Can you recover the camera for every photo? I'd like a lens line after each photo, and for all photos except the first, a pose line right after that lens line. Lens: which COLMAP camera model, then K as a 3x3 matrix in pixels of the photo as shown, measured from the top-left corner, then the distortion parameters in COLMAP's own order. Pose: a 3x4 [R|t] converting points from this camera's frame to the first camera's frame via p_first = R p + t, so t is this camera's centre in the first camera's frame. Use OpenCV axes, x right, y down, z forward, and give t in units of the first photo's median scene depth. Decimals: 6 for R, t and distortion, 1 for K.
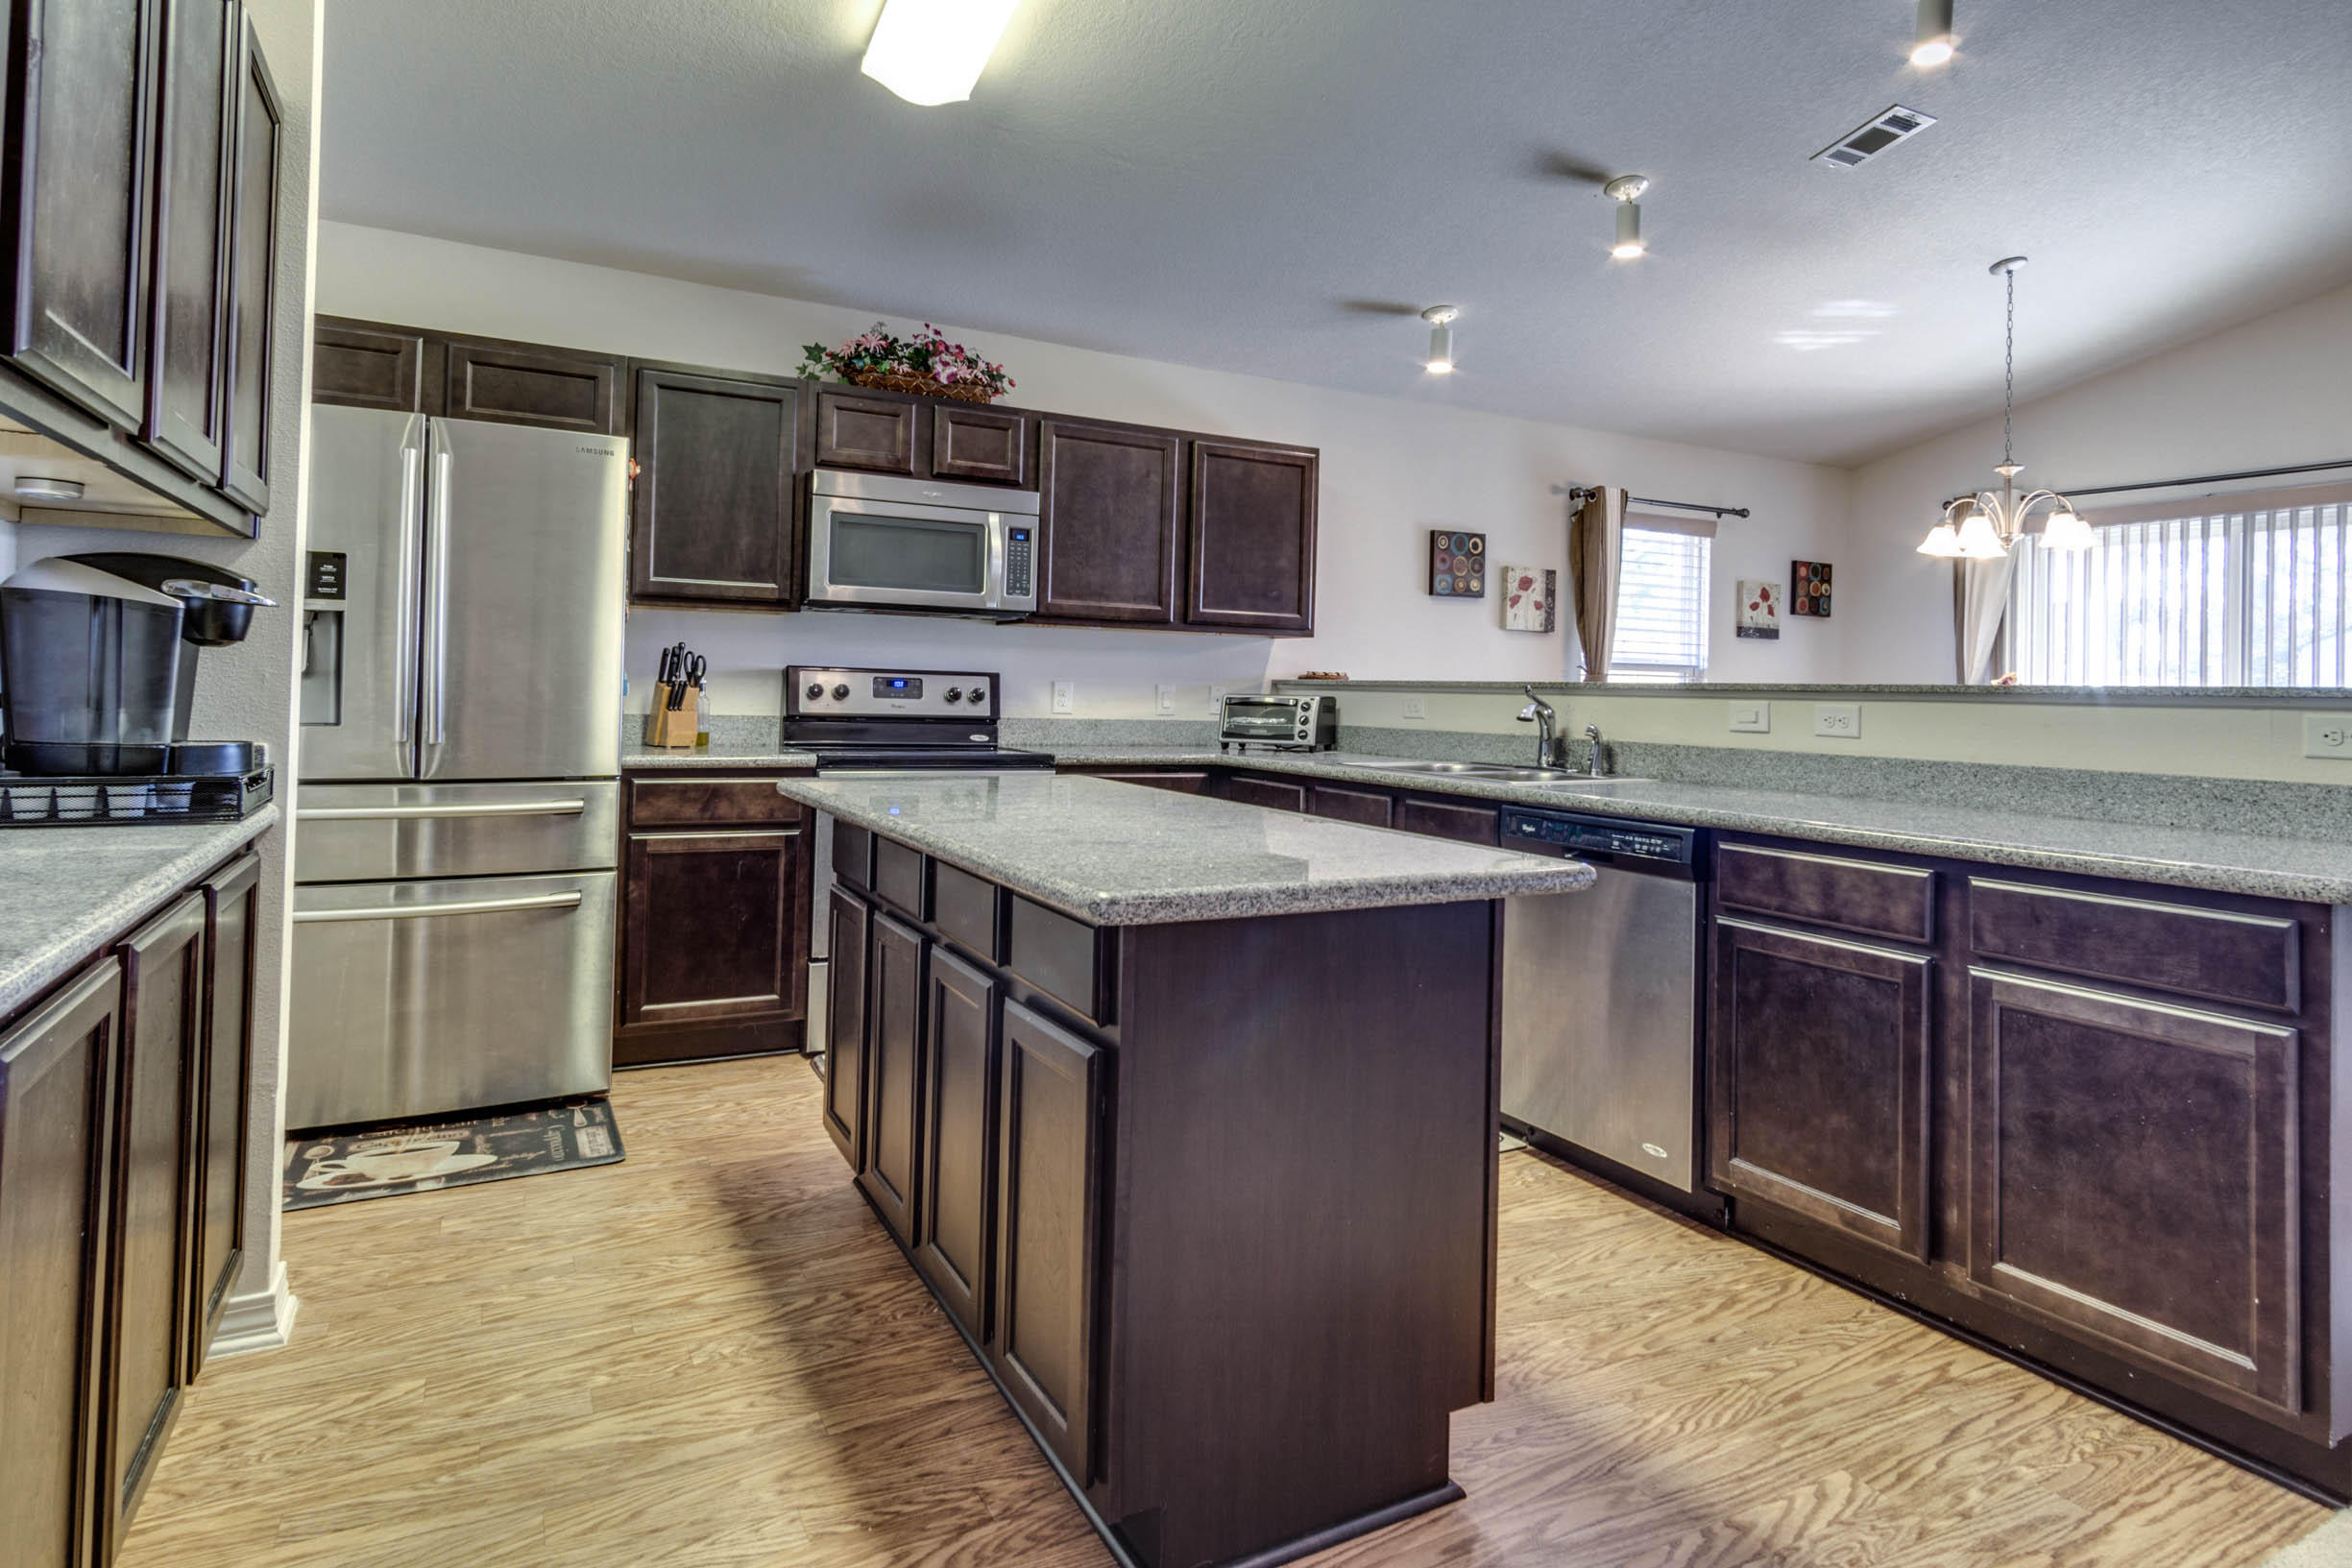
lens RADIAL K [[1316.5, 0, 1186.7], [0, 1316.5, 758.6], [0, 0, 1]] dist [-0.001201, 0.007192]
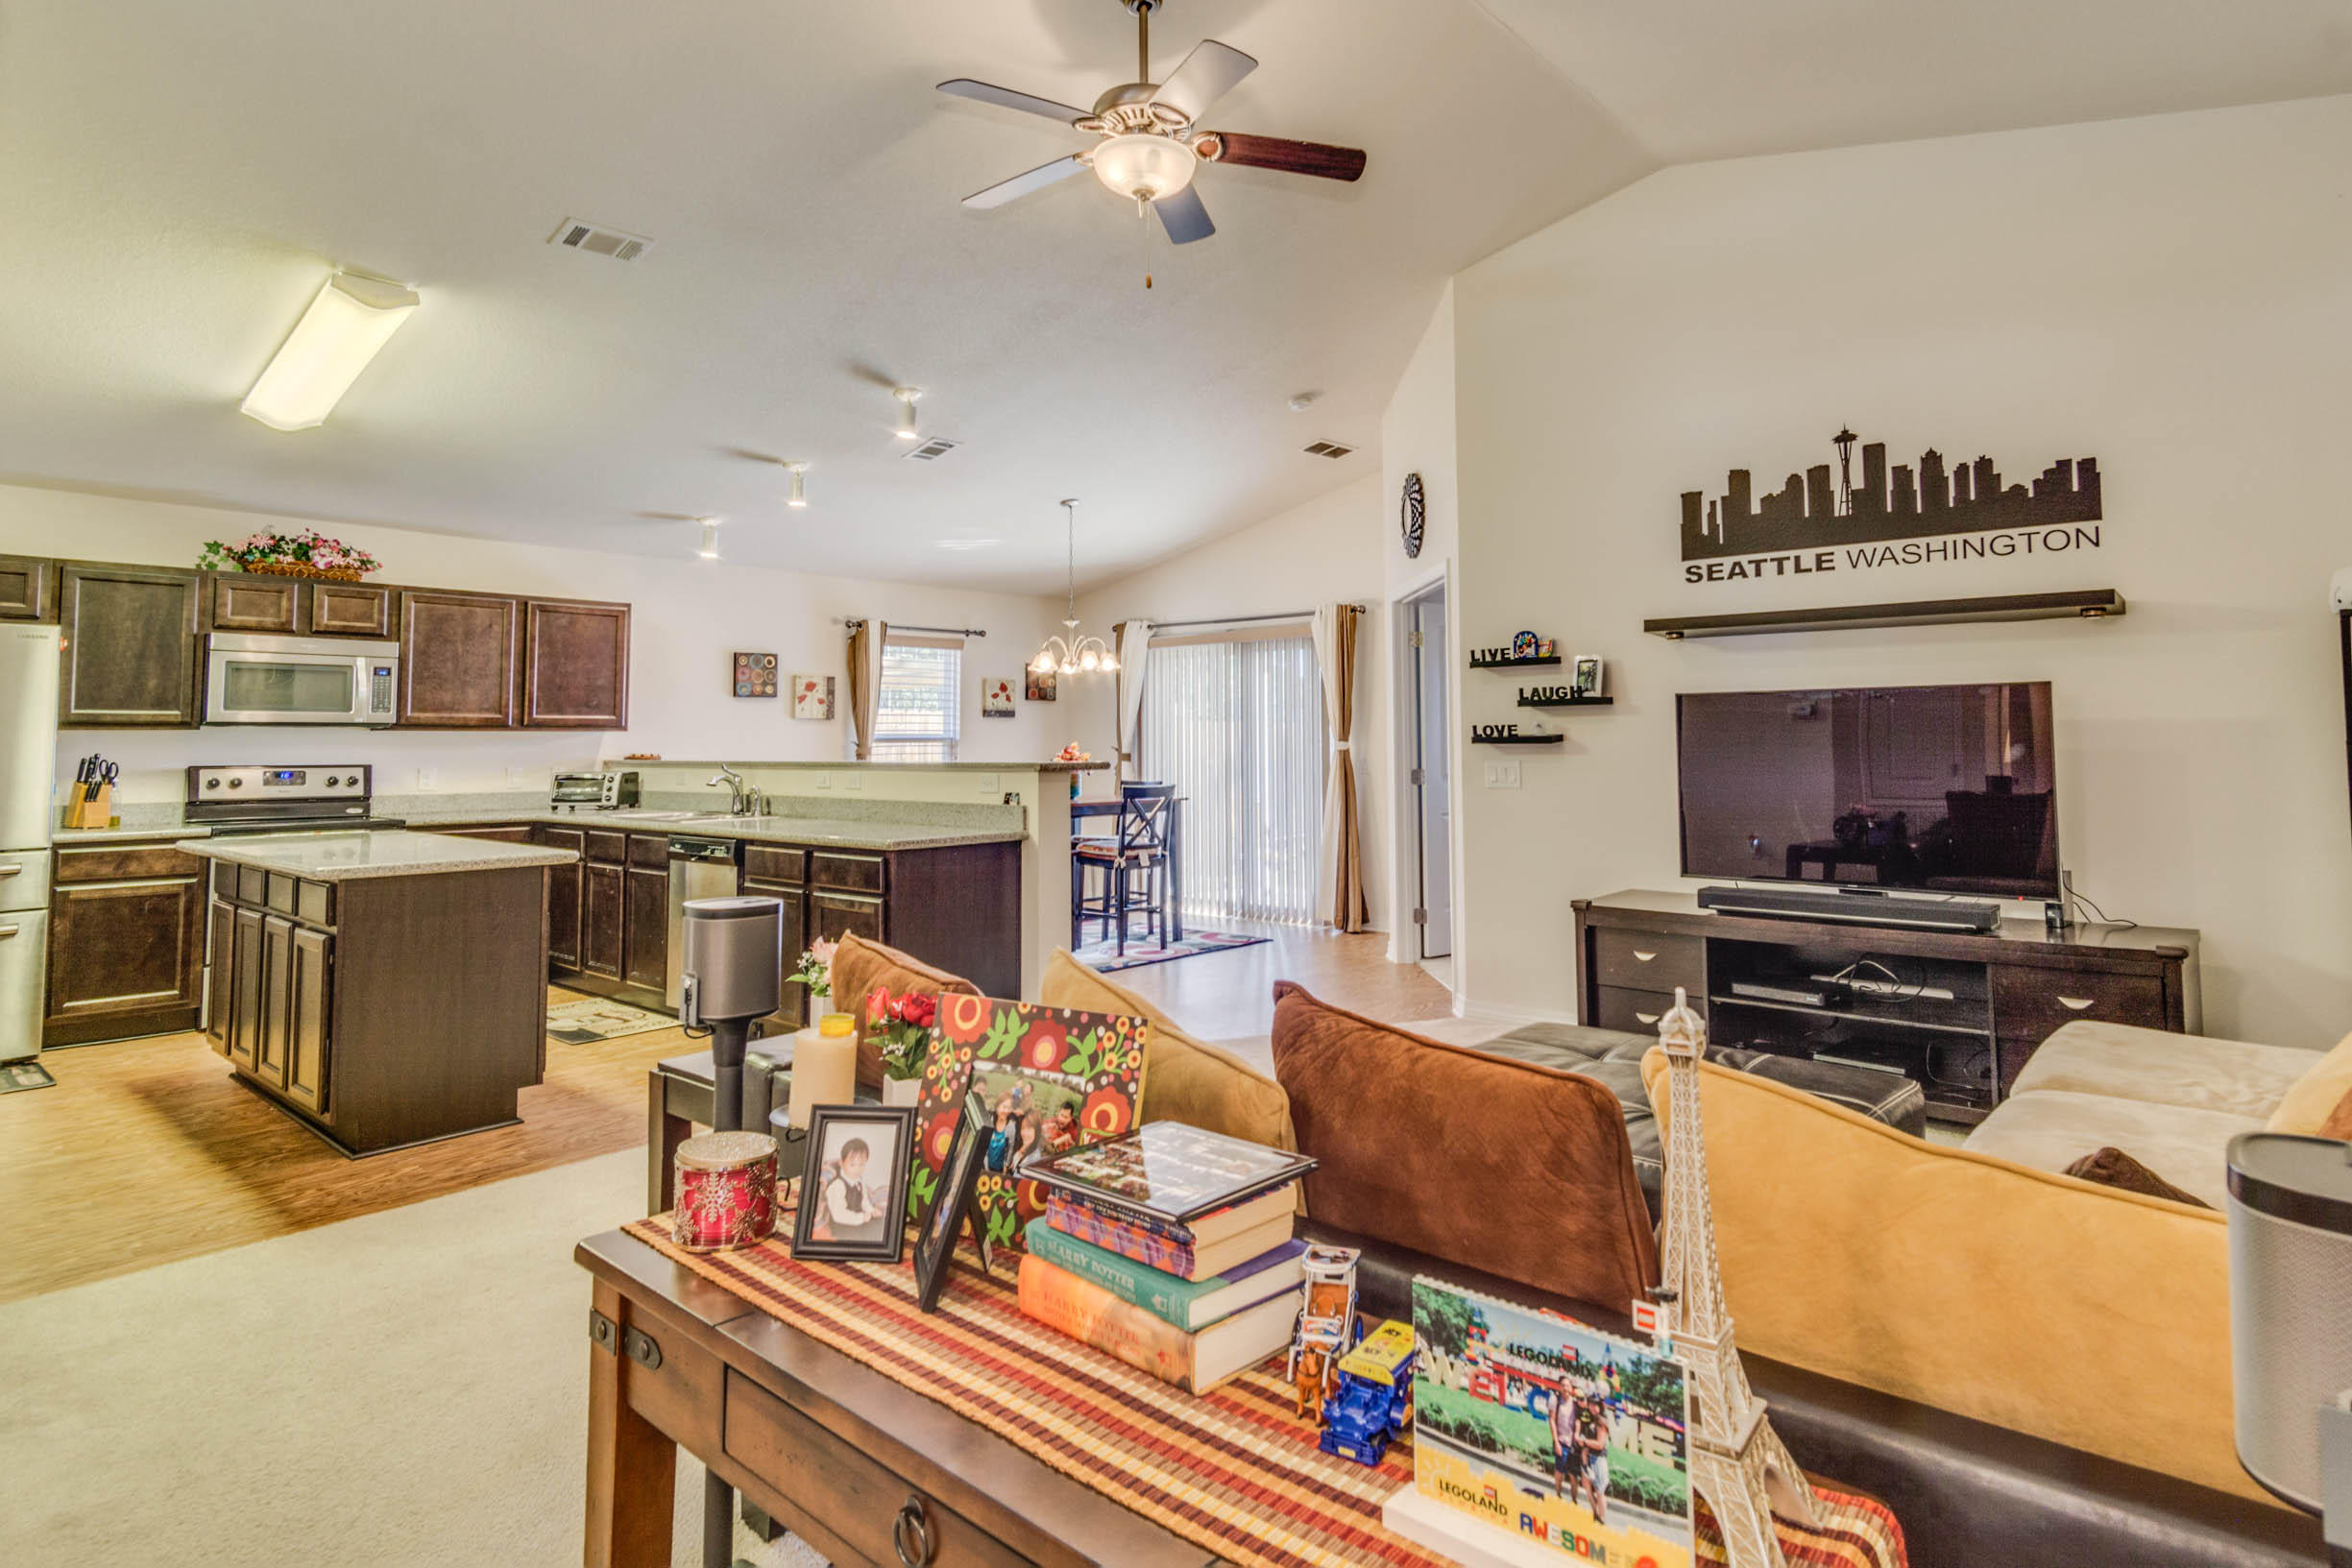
lens RADIAL K [[1316.5, 0, 1217.5], [0, 1316.5, 708.9], [0, 0, 1]] dist [-0.001201, 0.007192]
pose [[0.936136, -0.019262, 0.351110, 0.227282], [0.046013, 0.996623, -0.068005, 0.014710], [-0.348615, 0.079818, 0.933861, -0.691442]]
